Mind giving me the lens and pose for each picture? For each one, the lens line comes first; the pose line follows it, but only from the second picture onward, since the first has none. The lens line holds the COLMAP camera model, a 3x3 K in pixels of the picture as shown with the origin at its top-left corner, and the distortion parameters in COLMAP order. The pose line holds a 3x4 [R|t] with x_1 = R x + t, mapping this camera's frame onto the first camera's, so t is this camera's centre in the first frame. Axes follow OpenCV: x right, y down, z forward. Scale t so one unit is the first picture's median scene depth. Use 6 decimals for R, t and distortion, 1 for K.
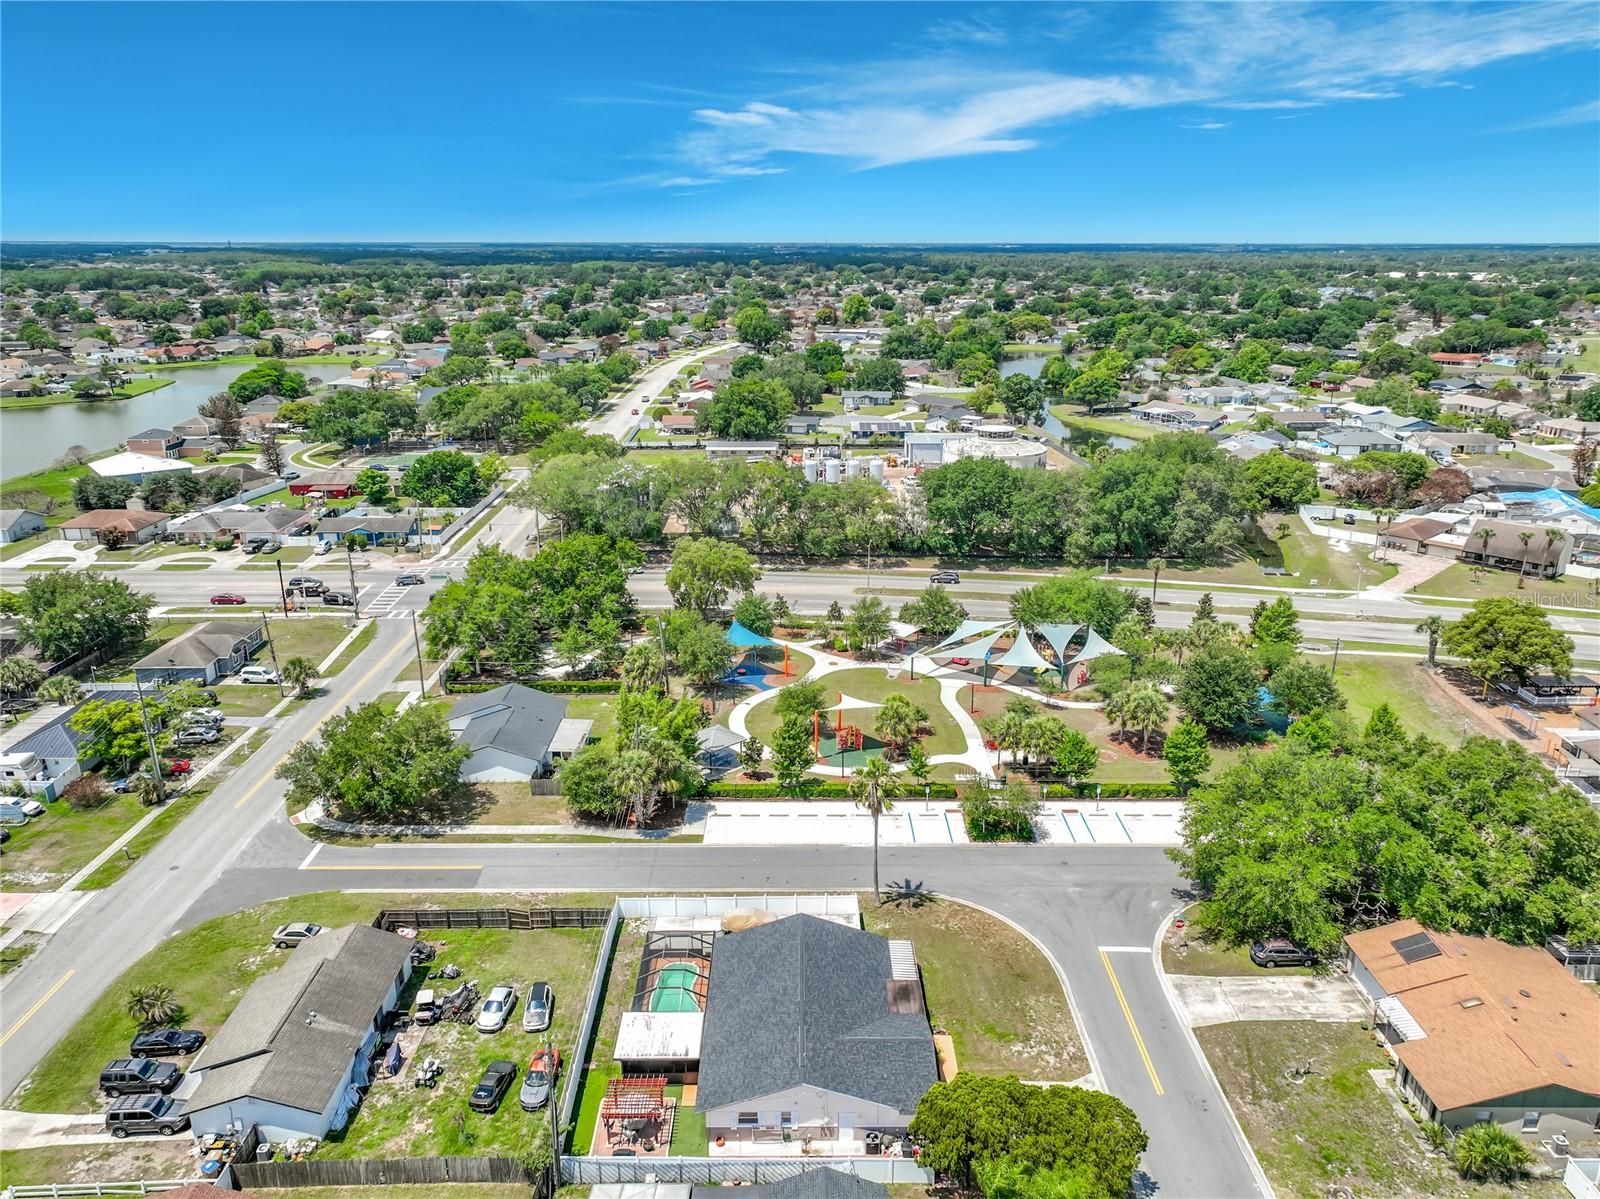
lens RADIAL K [[1120.3, 0, 799.2], [0, 1120.3, 600.5], [0, 0, 1]] dist [0.004925, 0.004218]
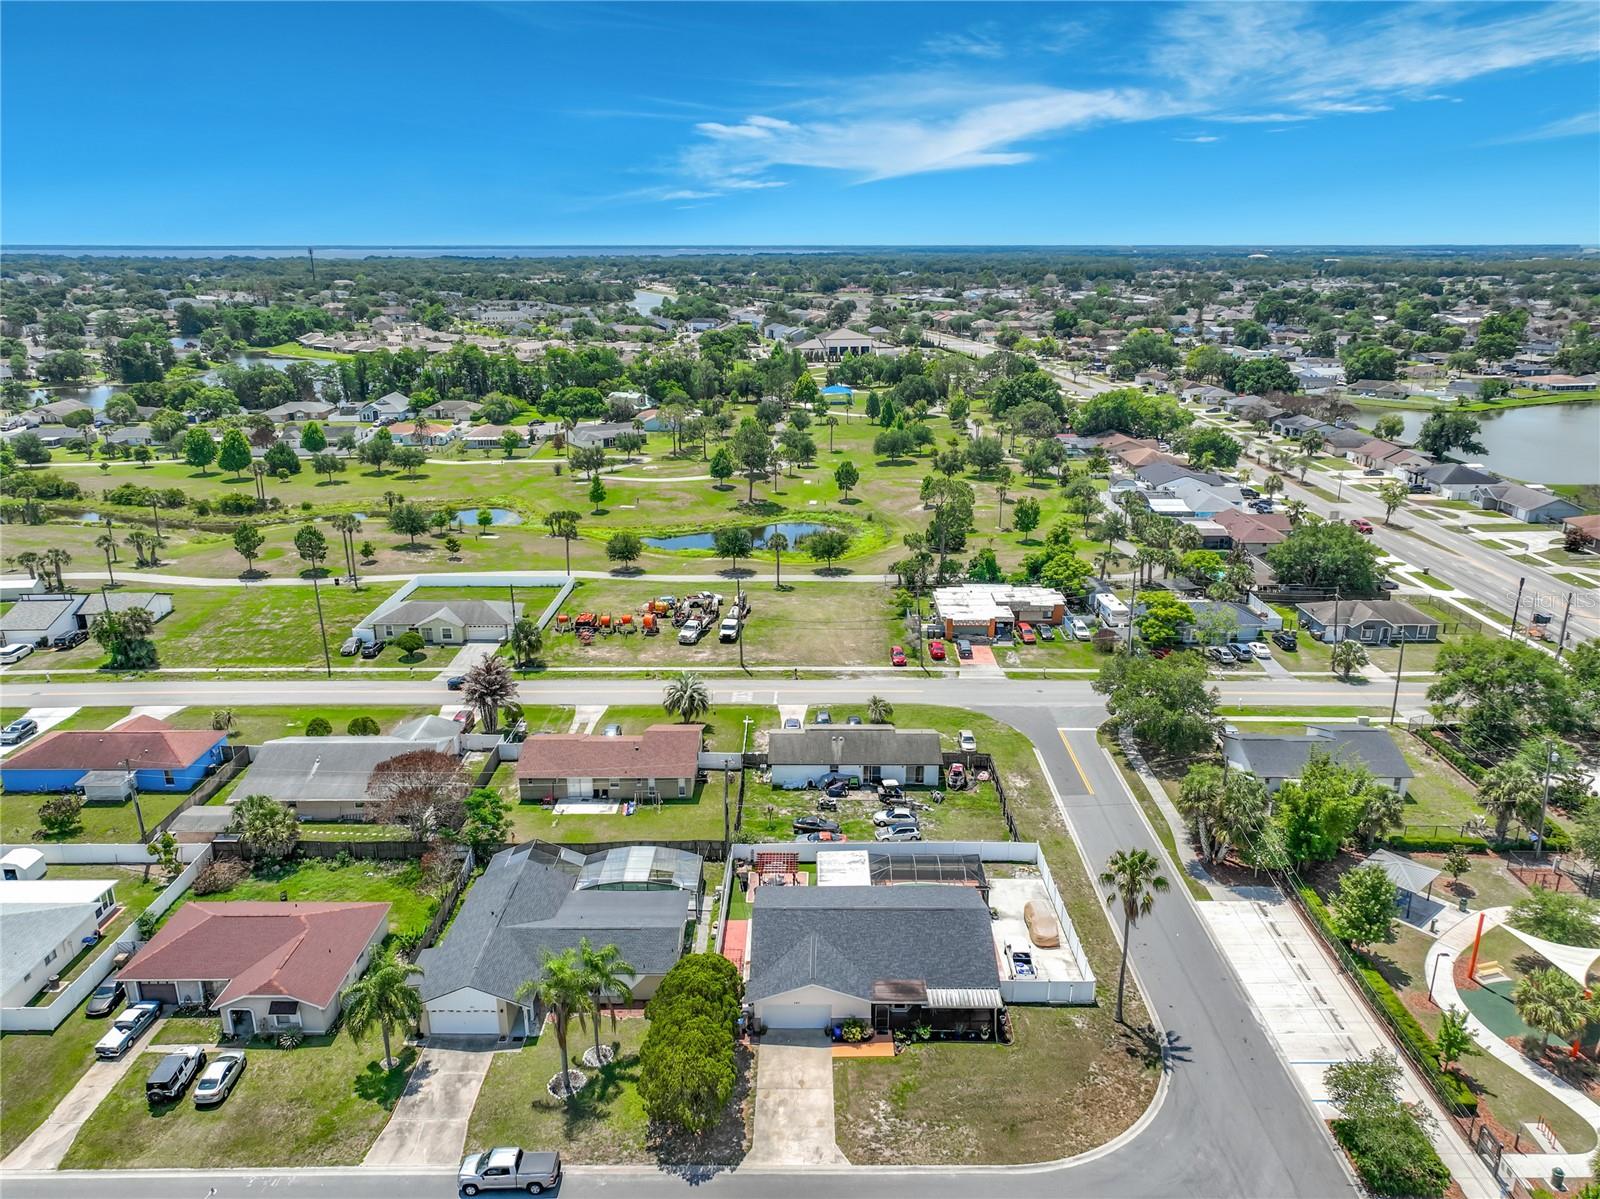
lens RADIAL K [[1129.1, 0, 808.4], [0, 1129.1, 602.3], [0, 0, 1]] dist [0.004635, 0.004477]
pose [[-0.005381, 0.304809, -0.952398, 0.841914], [-0.305663, 0.906327, 0.291791, -0.206406], [0.952124, 0.292683, 0.088292, 0.643525]]
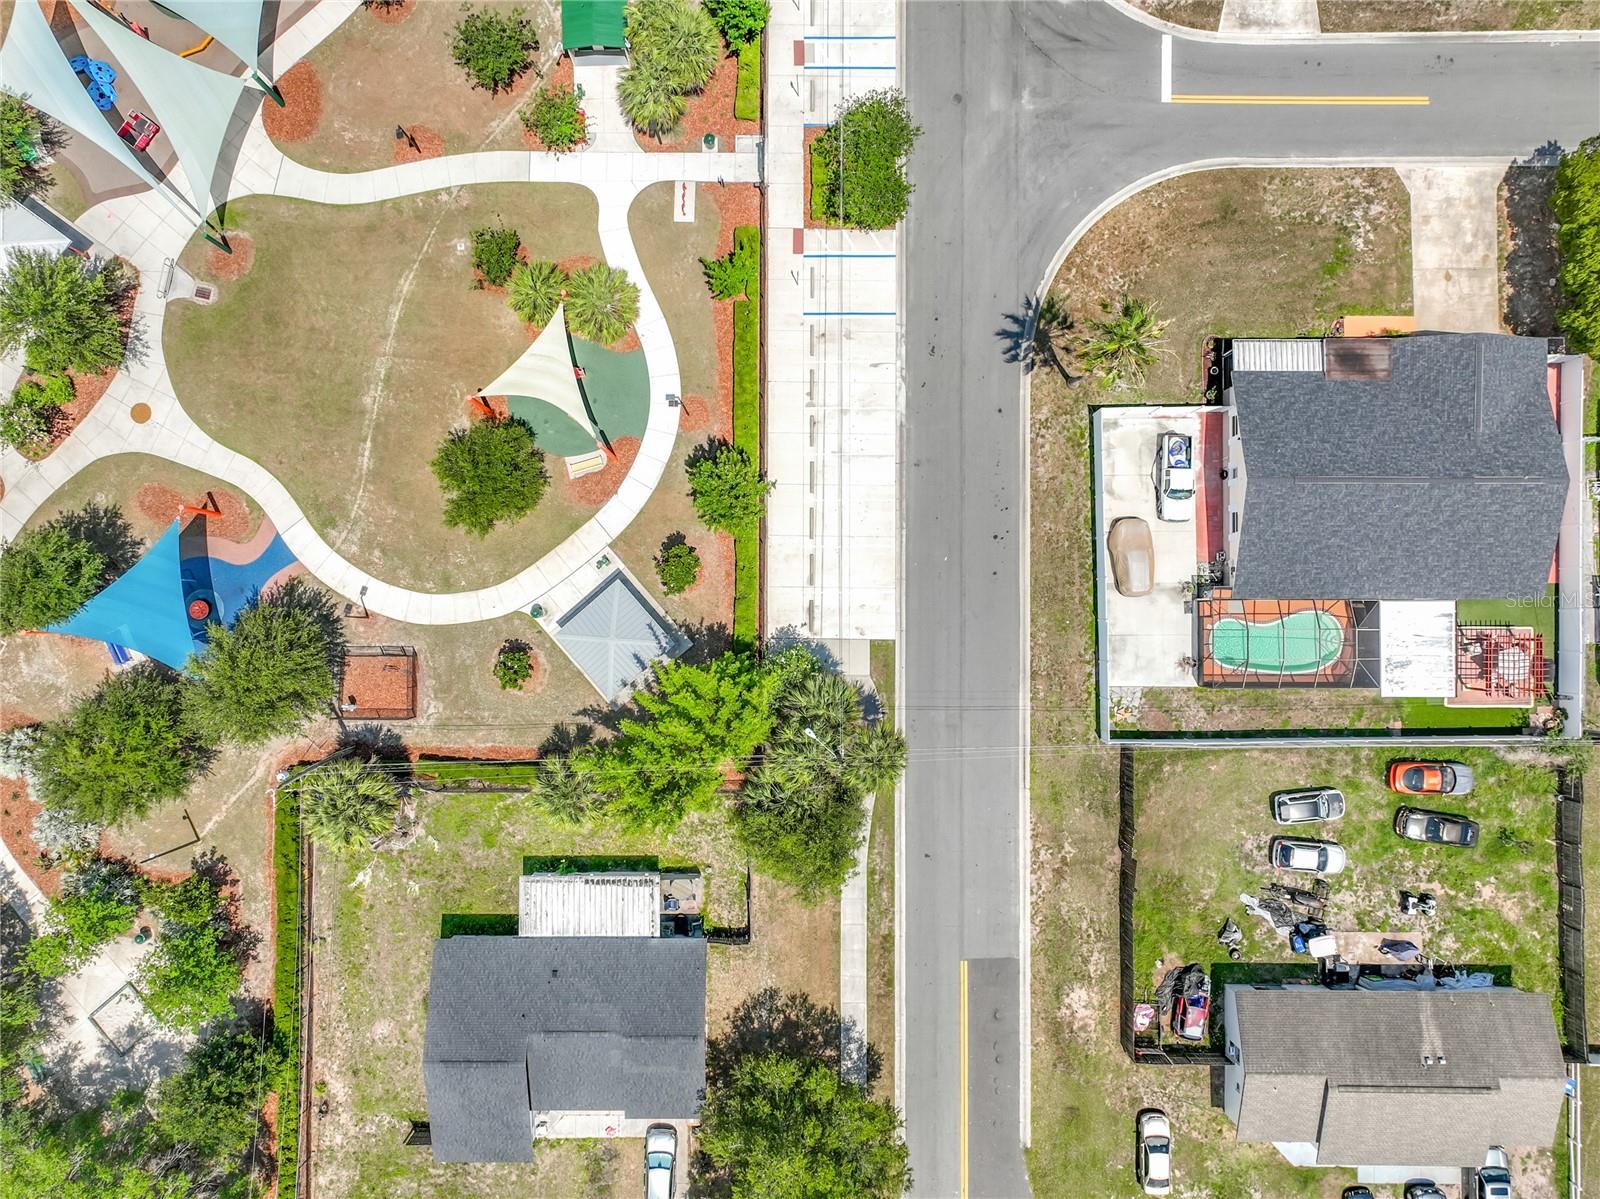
lens RADIAL K [[1132.3, 0, 802.8], [0, 1132.3, 597.0], [0, 0, 1]] dist [-0.003127, 0.024372]
pose [[0.005950, -0.999906, 0.012363, -0.082361], [0.309846, 0.013598, 0.950689, -0.498861], [-0.950768, -0.001826, 0.309898, 0.995696]]
